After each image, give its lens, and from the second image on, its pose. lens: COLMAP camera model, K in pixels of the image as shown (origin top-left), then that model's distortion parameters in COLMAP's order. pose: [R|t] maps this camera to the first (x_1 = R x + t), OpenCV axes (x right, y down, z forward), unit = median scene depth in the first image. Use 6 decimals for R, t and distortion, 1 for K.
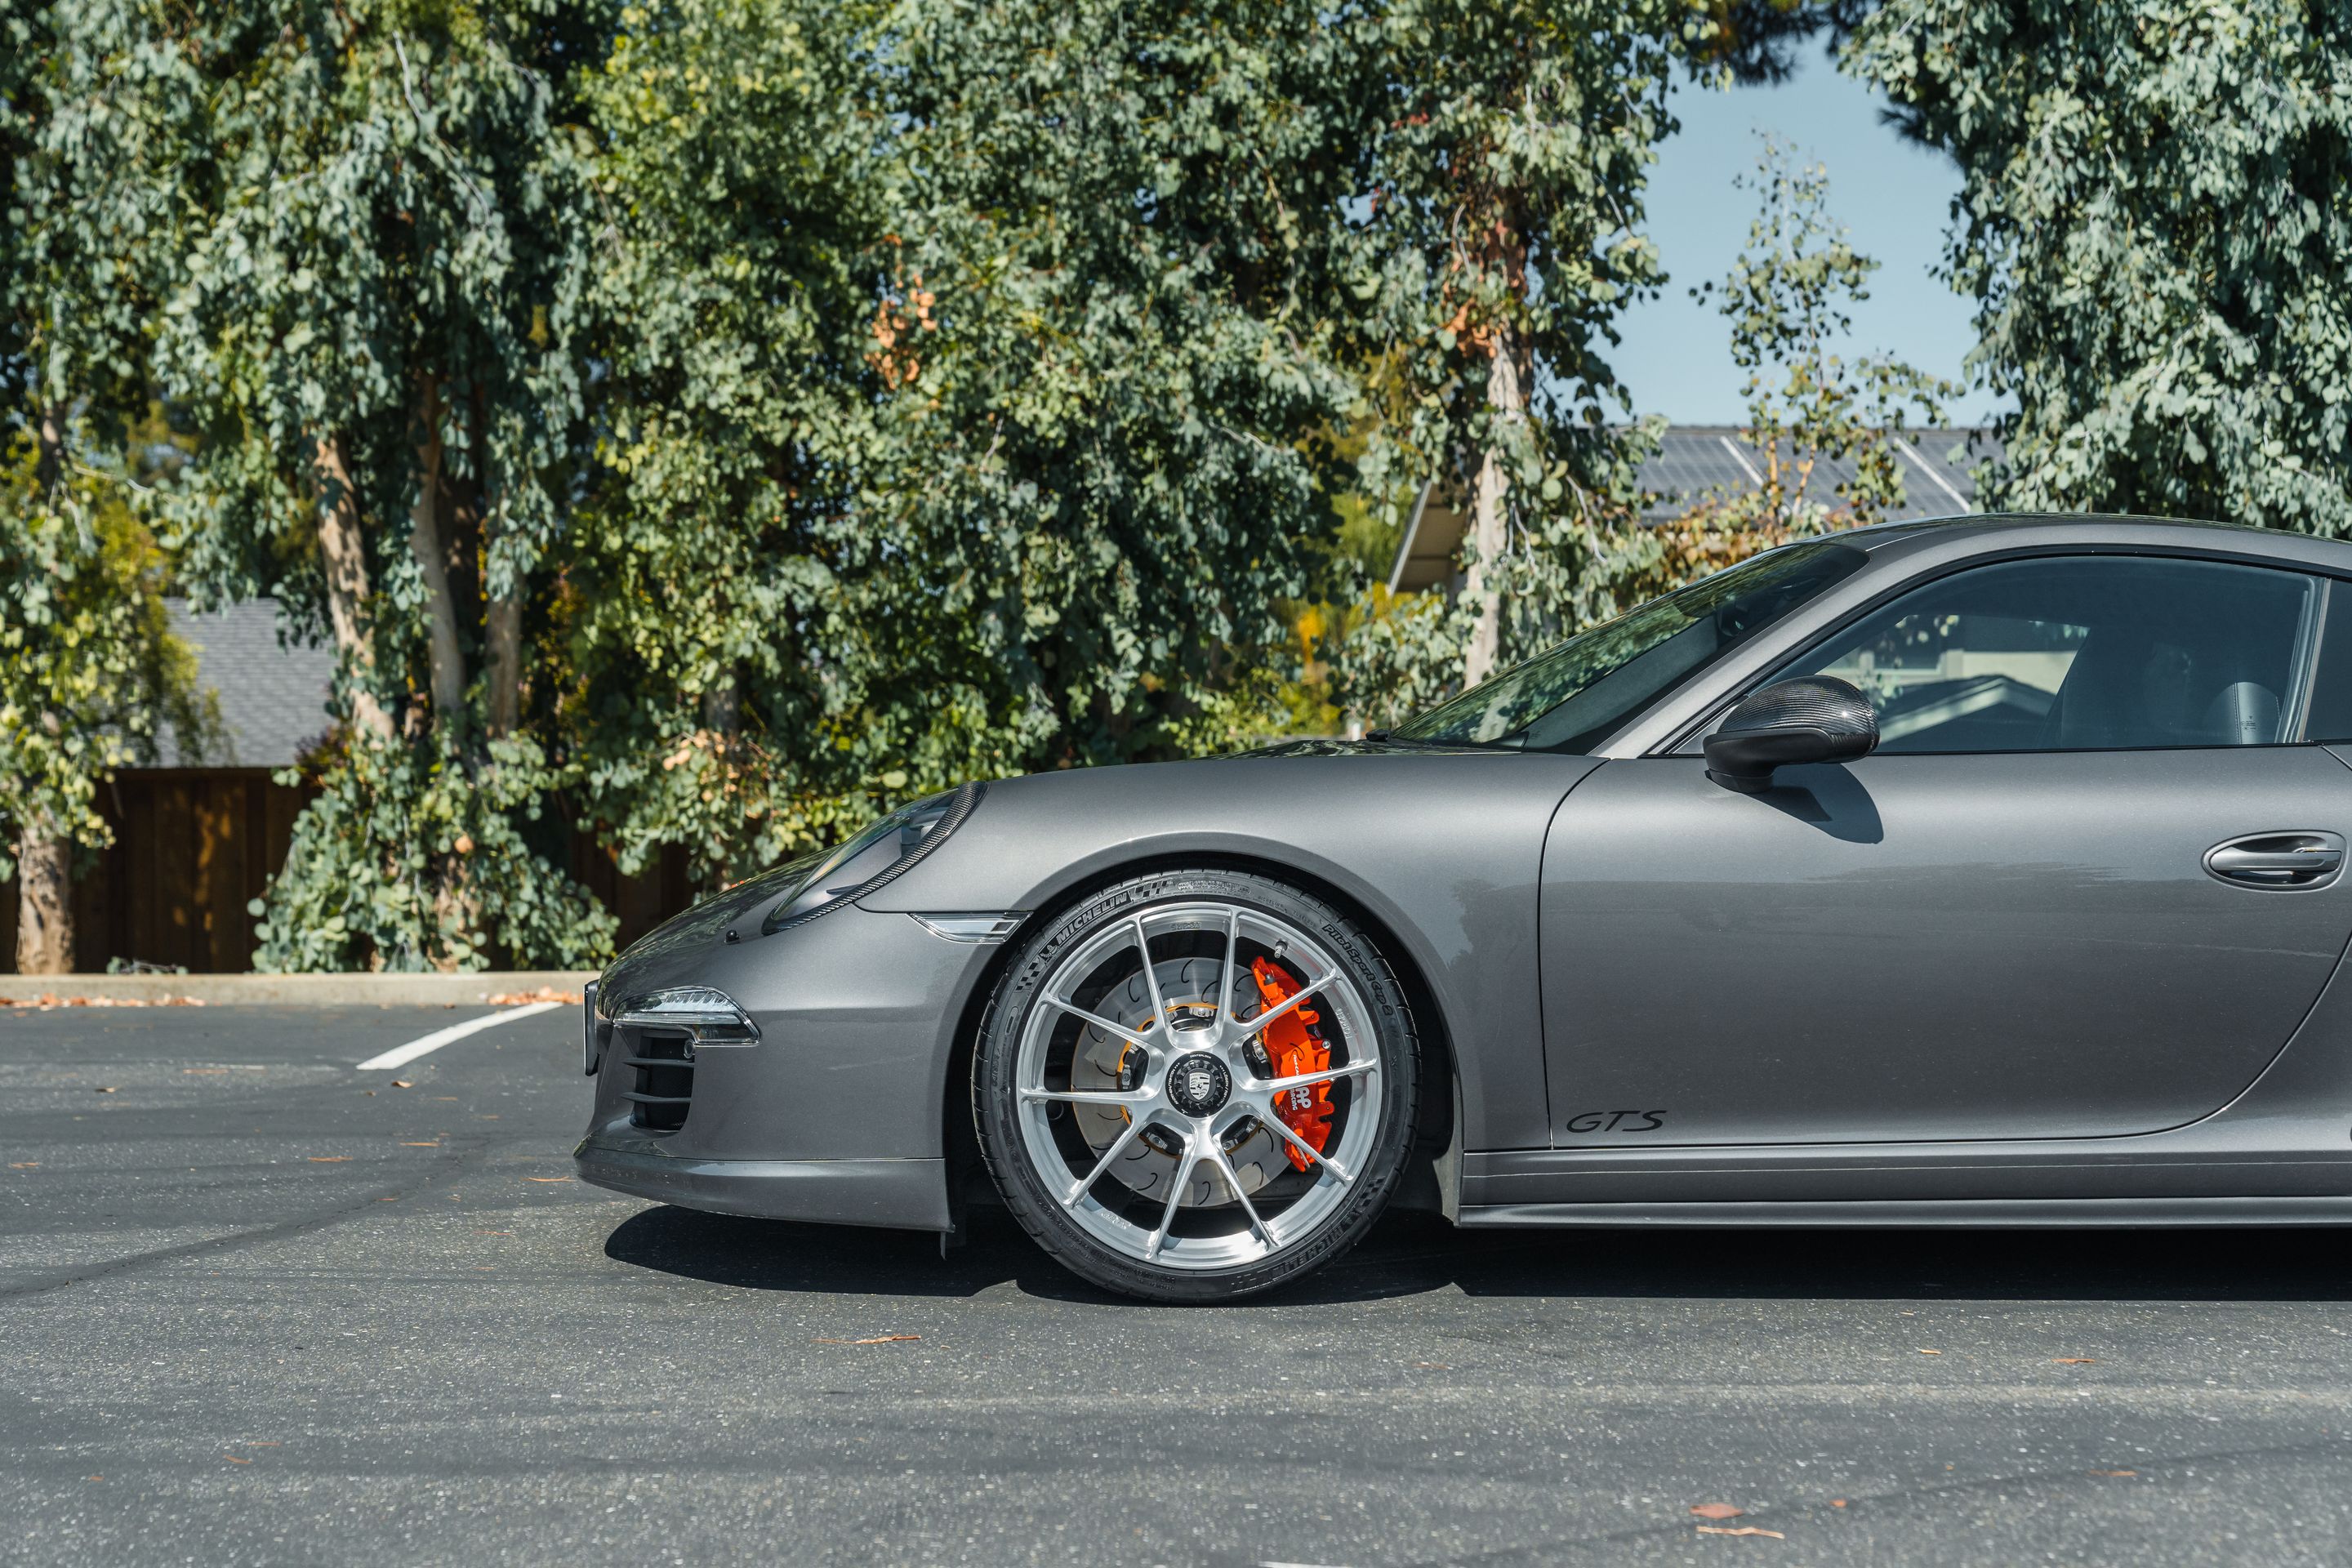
lens RADIAL K [[4090.0, 0, 1167.9], [0, 4090.0, 841.9], [0, 0, 1]] dist [0.018936, 0.124764]
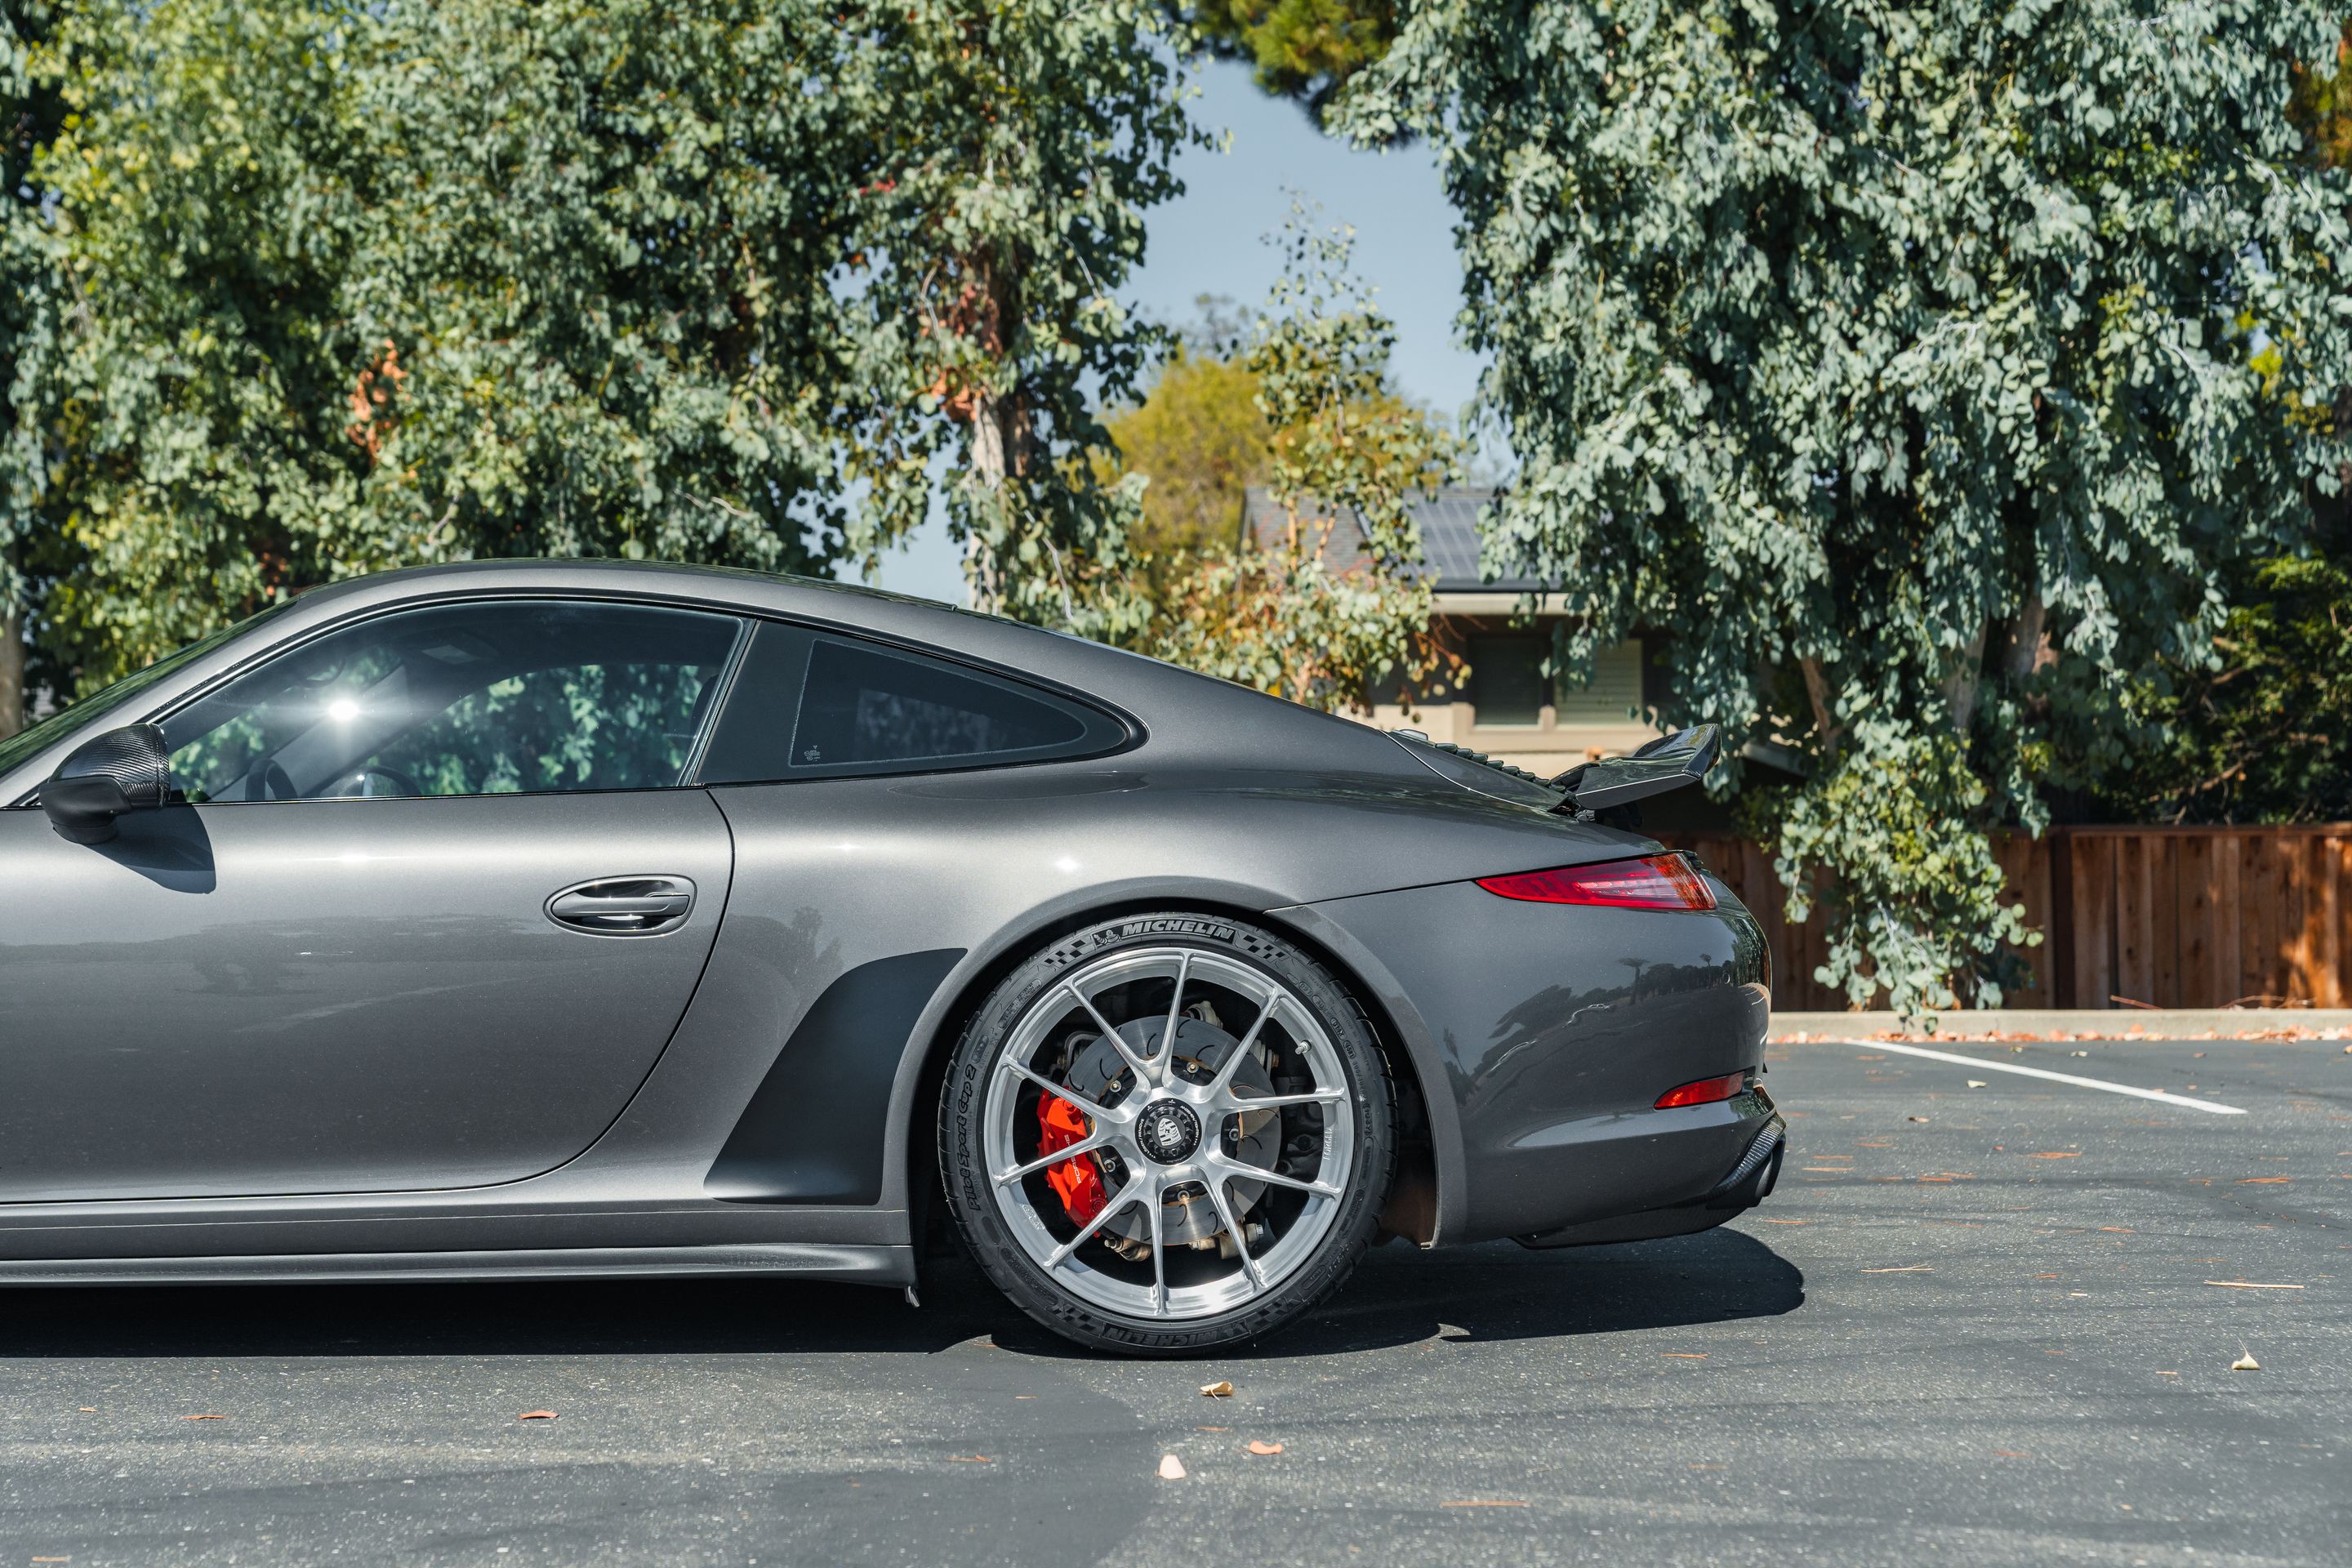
lens RADIAL K [[4090.0, 0, 1167.9], [0, 4090.0, 841.9], [0, 0, 1]] dist [0.018936, 0.124764]
pose [[0.999458, -0.013160, -0.030187, 0.159070], [0.012643, 0.999771, -0.017240, 0.002951], [0.030407, 0.016849, 0.999396, -0.000007]]
